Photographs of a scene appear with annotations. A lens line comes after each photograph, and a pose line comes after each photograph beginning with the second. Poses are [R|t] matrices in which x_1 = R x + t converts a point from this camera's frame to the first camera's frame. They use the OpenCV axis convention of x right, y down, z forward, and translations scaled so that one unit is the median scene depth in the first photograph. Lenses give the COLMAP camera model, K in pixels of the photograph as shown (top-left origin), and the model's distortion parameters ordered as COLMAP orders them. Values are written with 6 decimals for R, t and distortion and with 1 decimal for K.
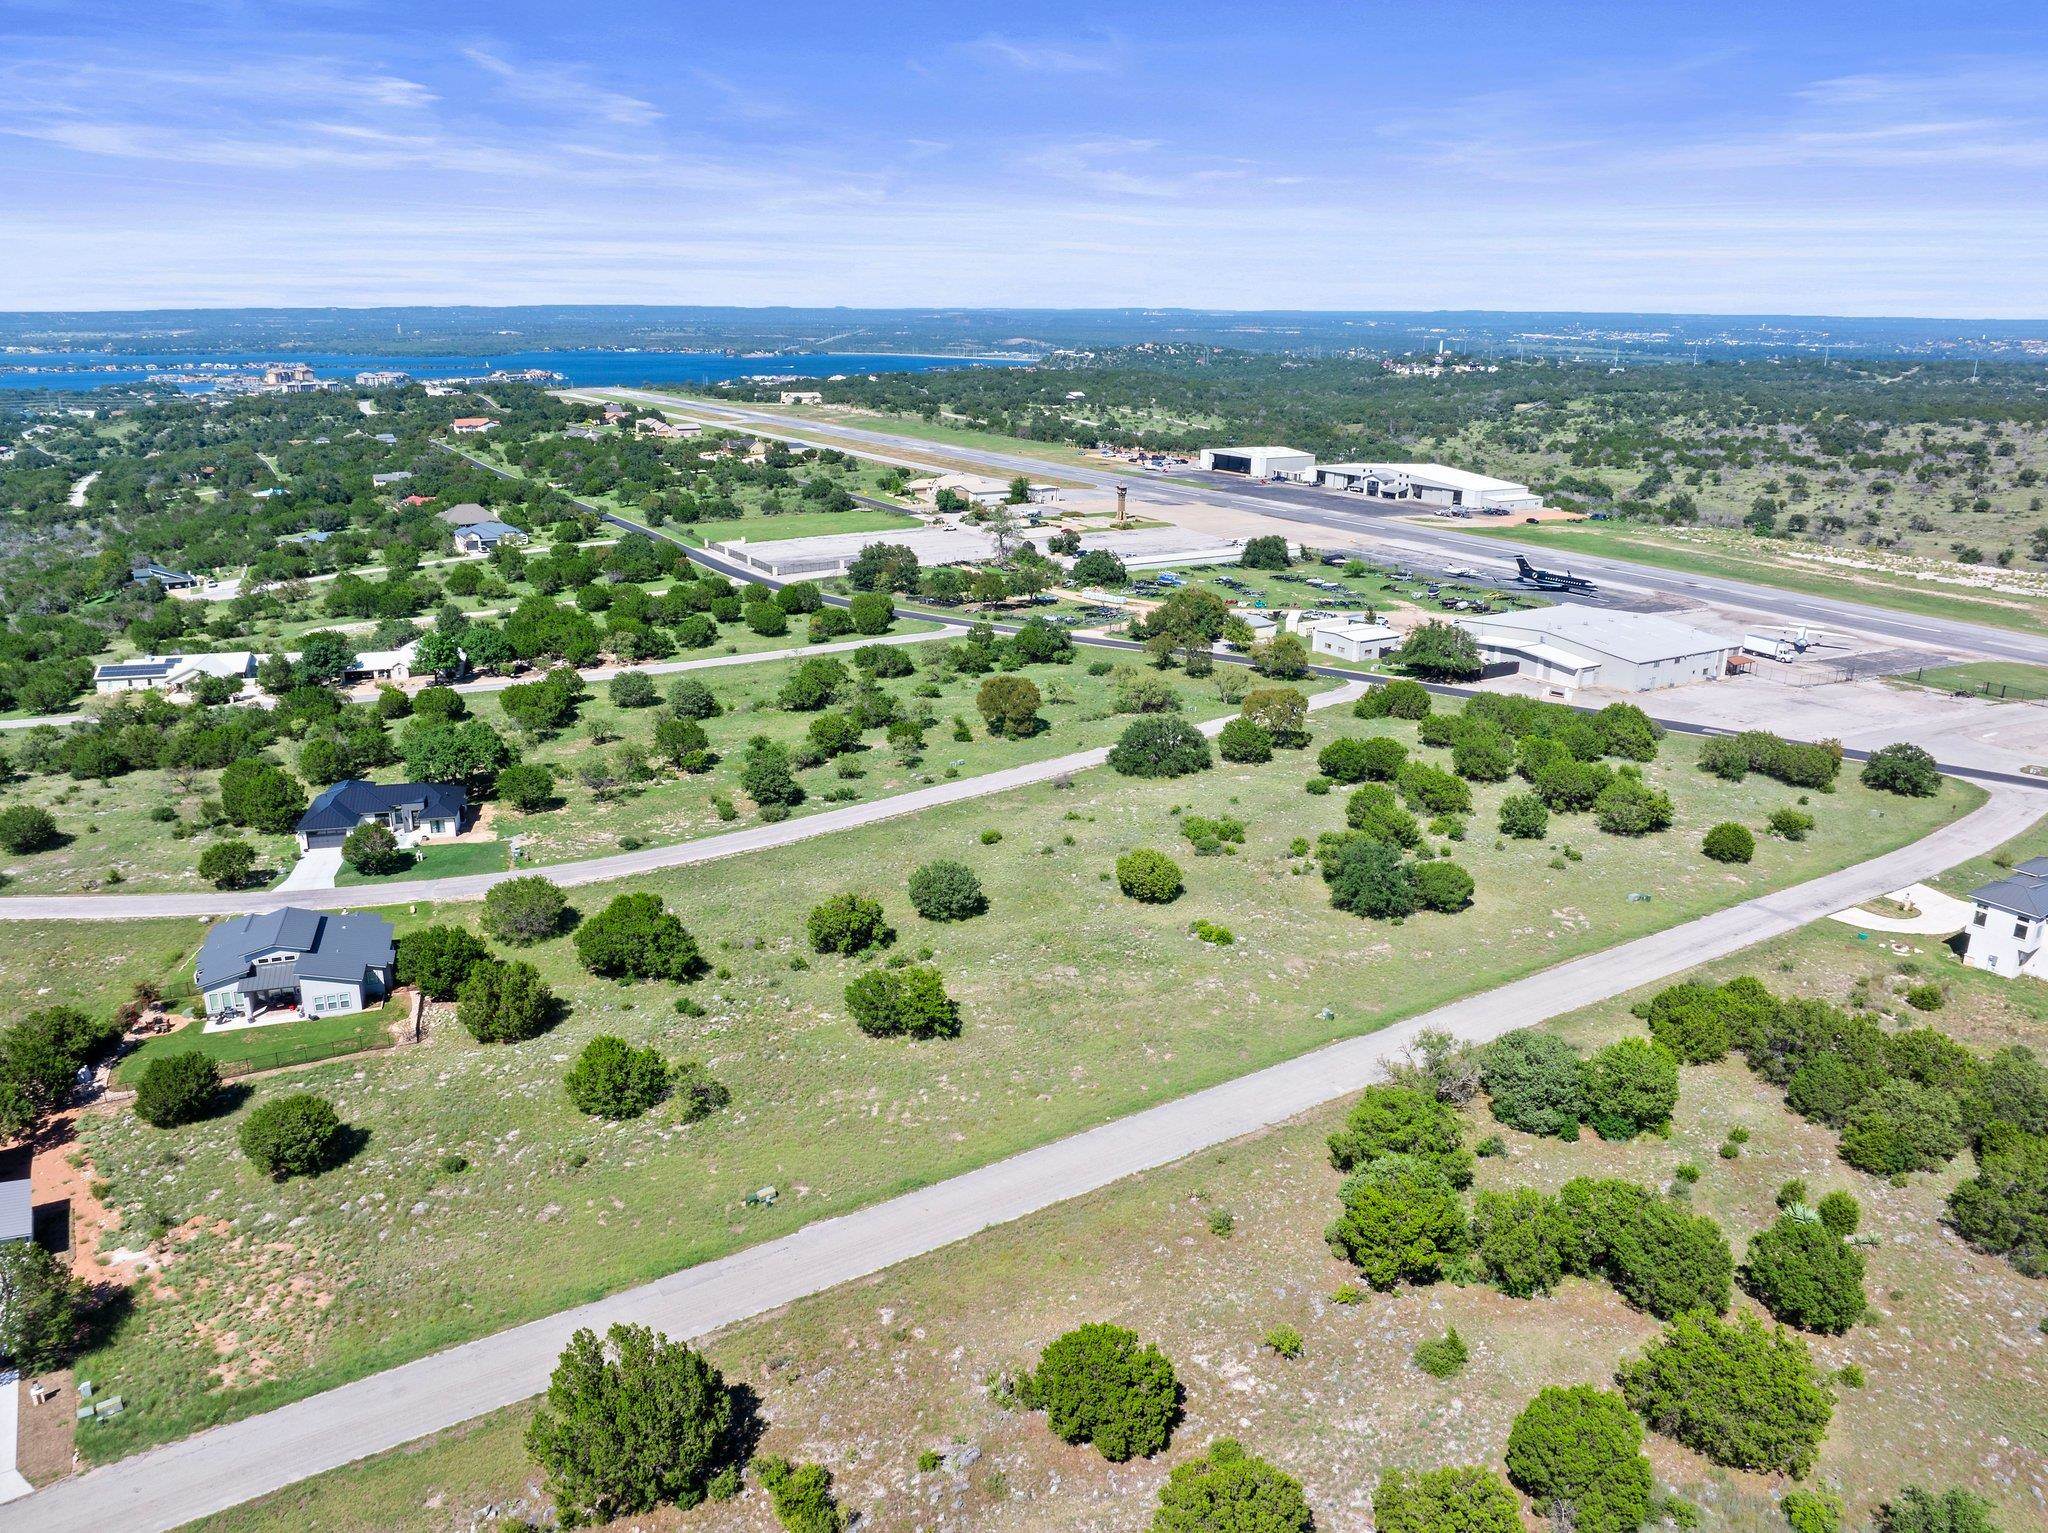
lens RADIAL K [[1495.9, 0, 1028.2], [0, 1495.9, 775.7], [0, 0, 1]] dist [-0.042563, 0.004891]
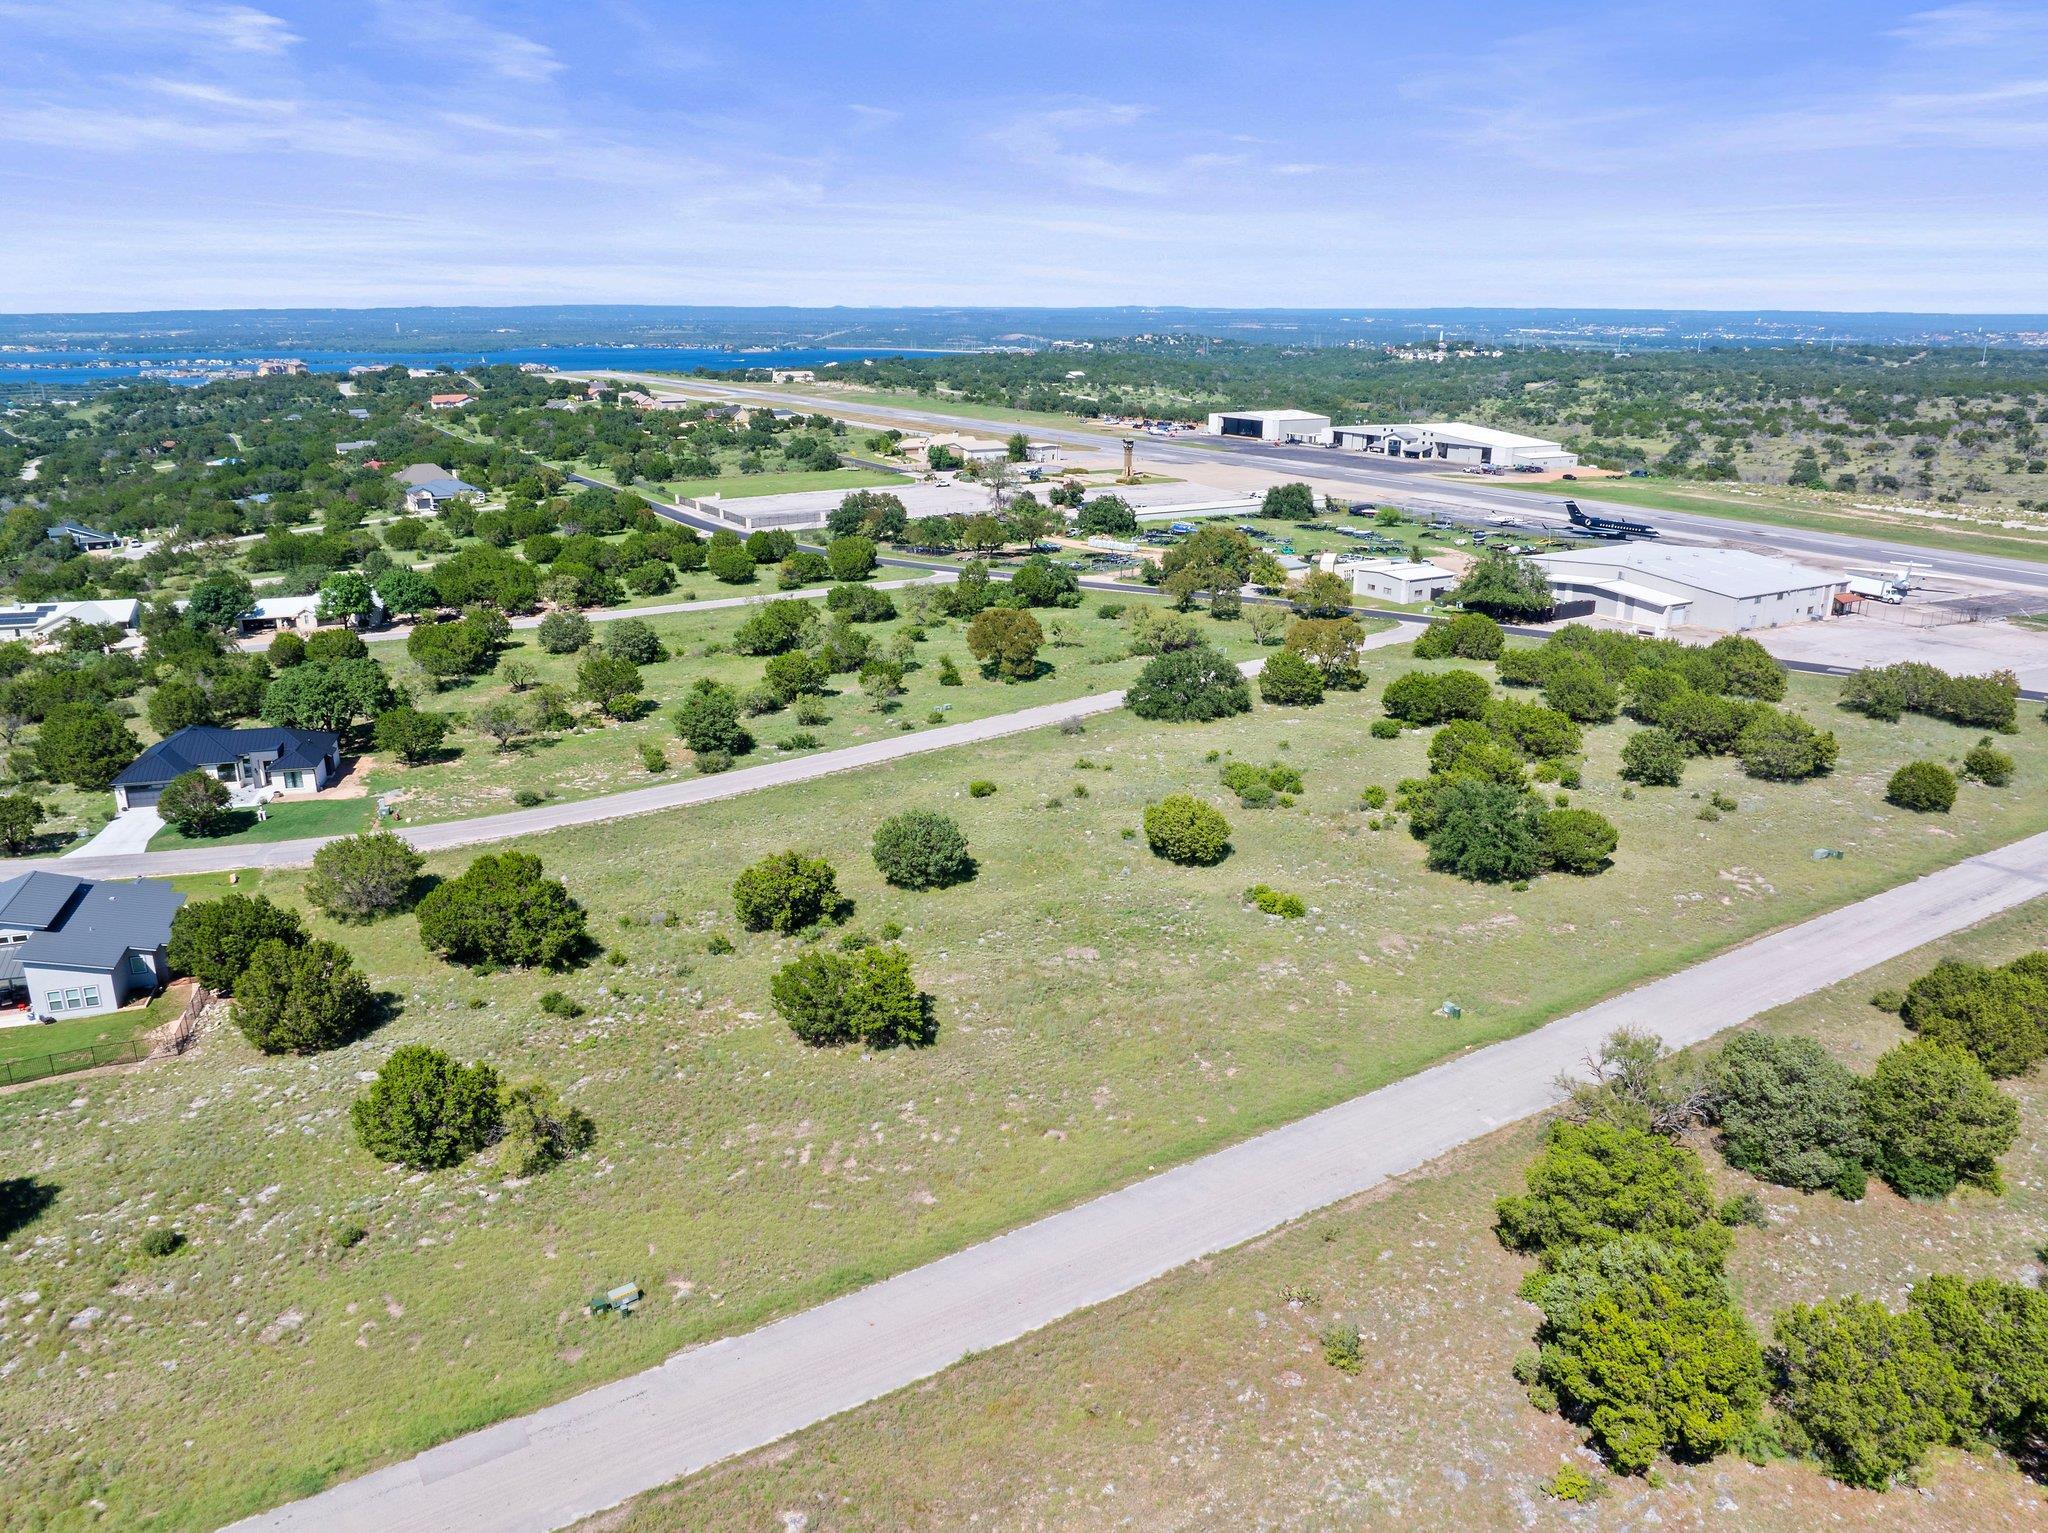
lens RADIAL K [[1495.9, 0, 1033.4], [0, 1495.9, 746.4], [0, 0, 1]] dist [-0.042563, 0.004891]
pose [[0.999985, -0.004302, 0.003376, -0.000361], [0.004361, 0.999835, -0.017648, 0.029539], [-0.003299, 0.017662, 0.999839, 0.185544]]
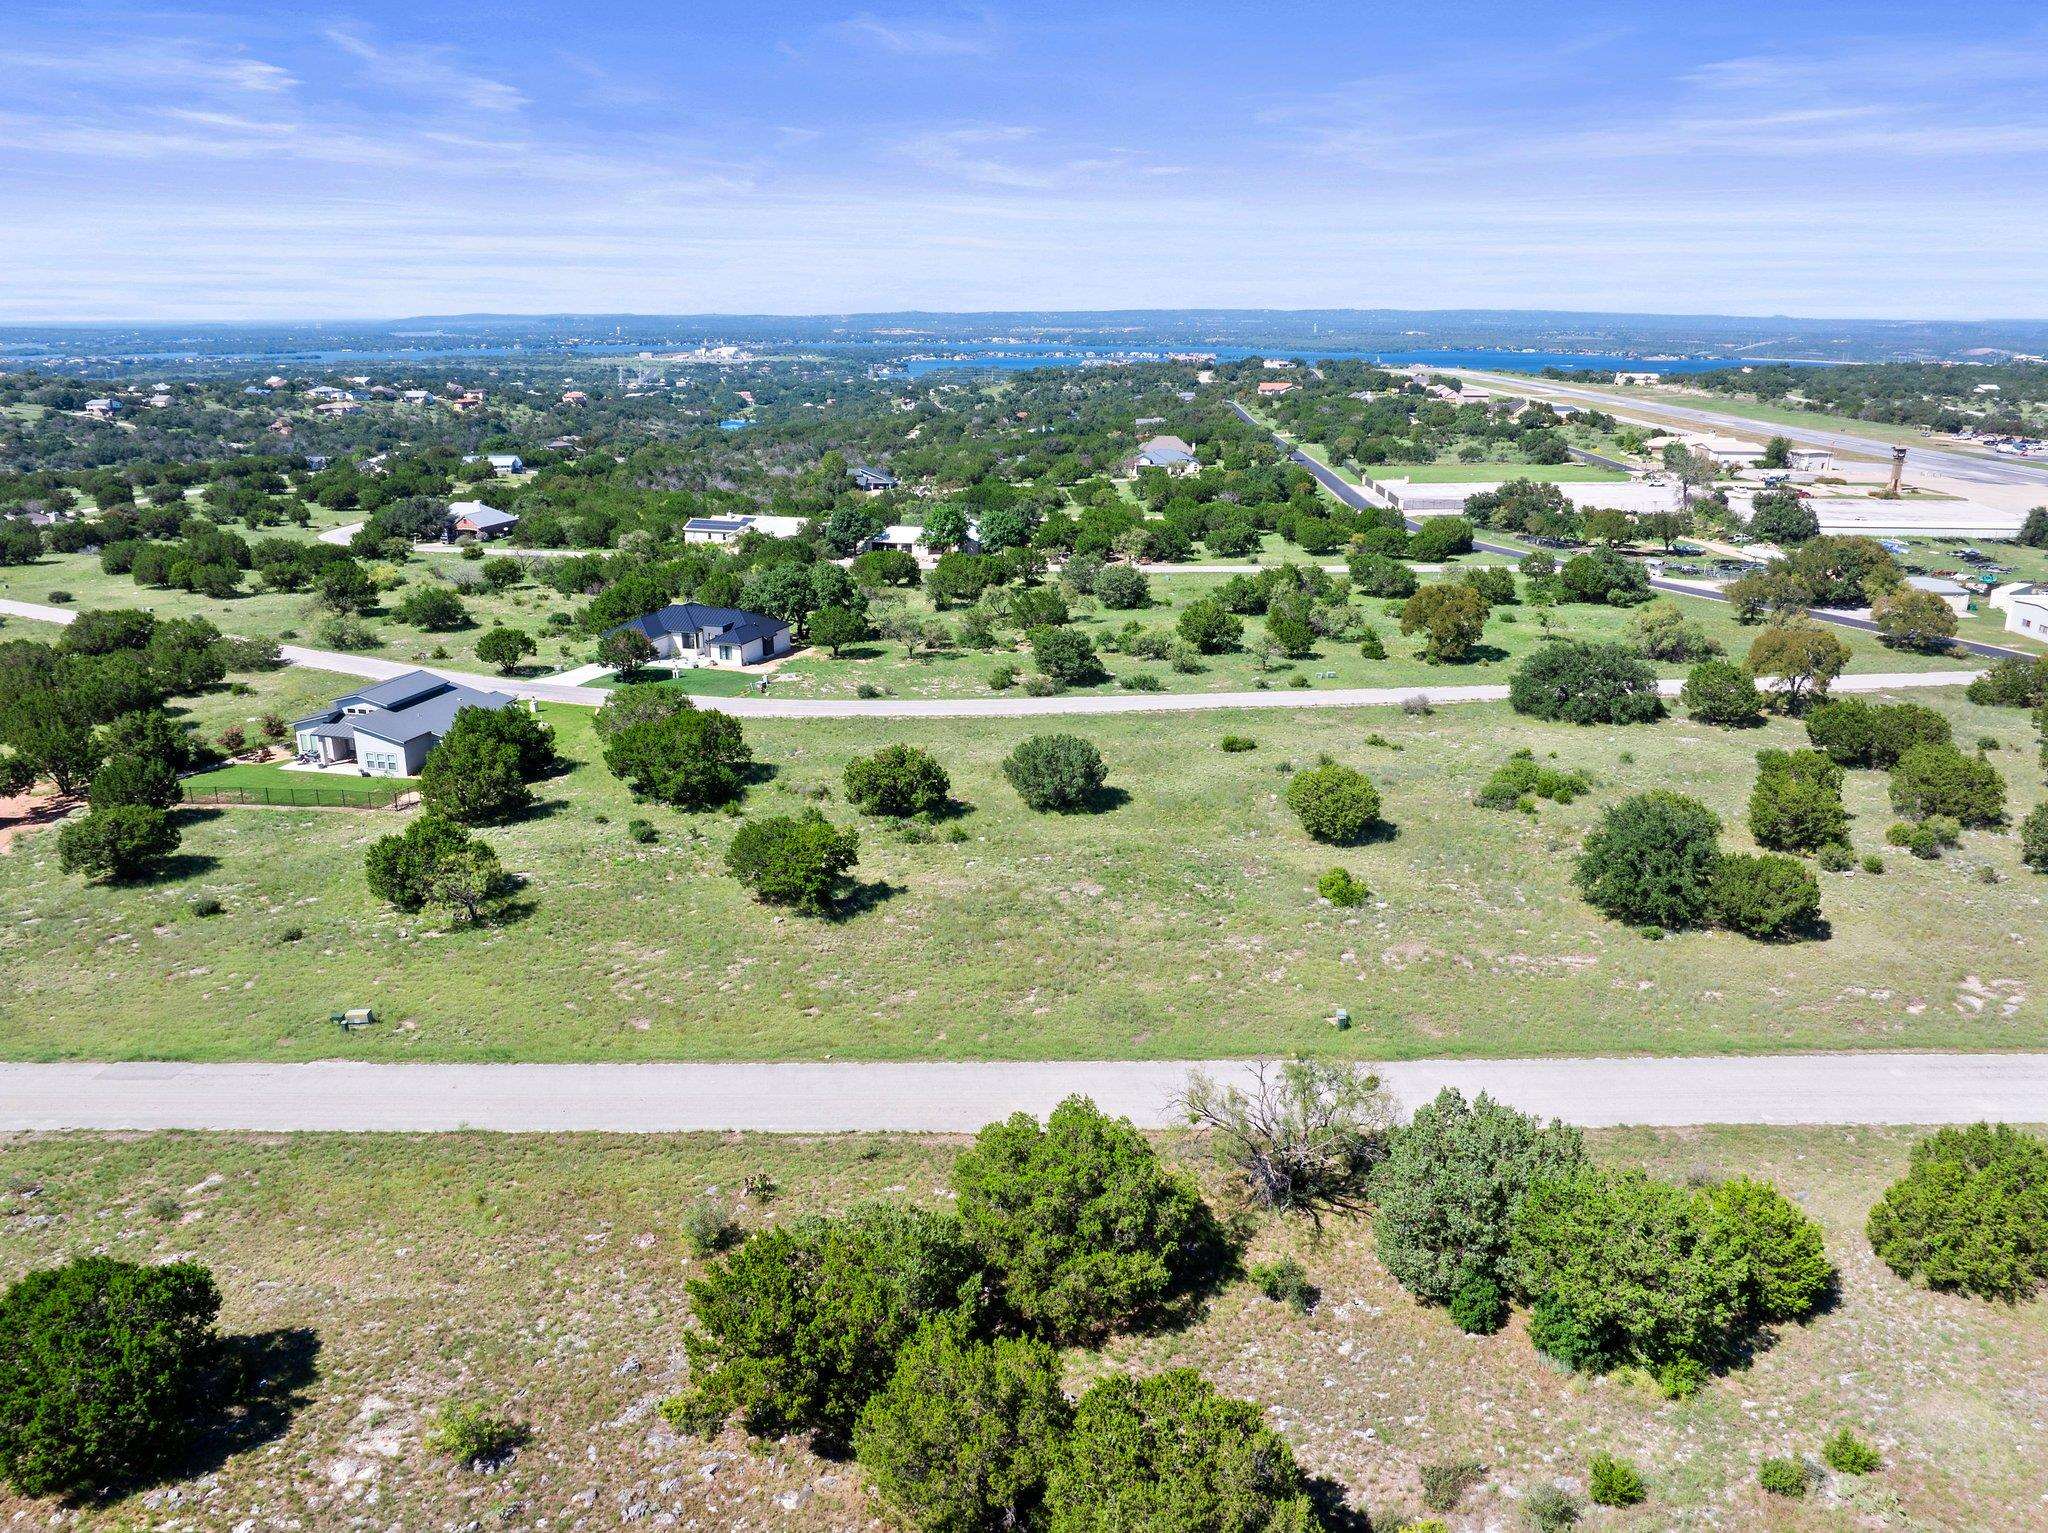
lens RADIAL K [[1495.9, 0, 1030.5], [0, 1495.9, 763.0], [0, 0, 1]] dist [-0.042563, 0.004891]
pose [[0.840012, 0.152712, -0.520633, 0.253395], [-0.158635, 0.986769, 0.033490, 0.037872], [0.518859, 0.054458, 0.853123, 0.272450]]
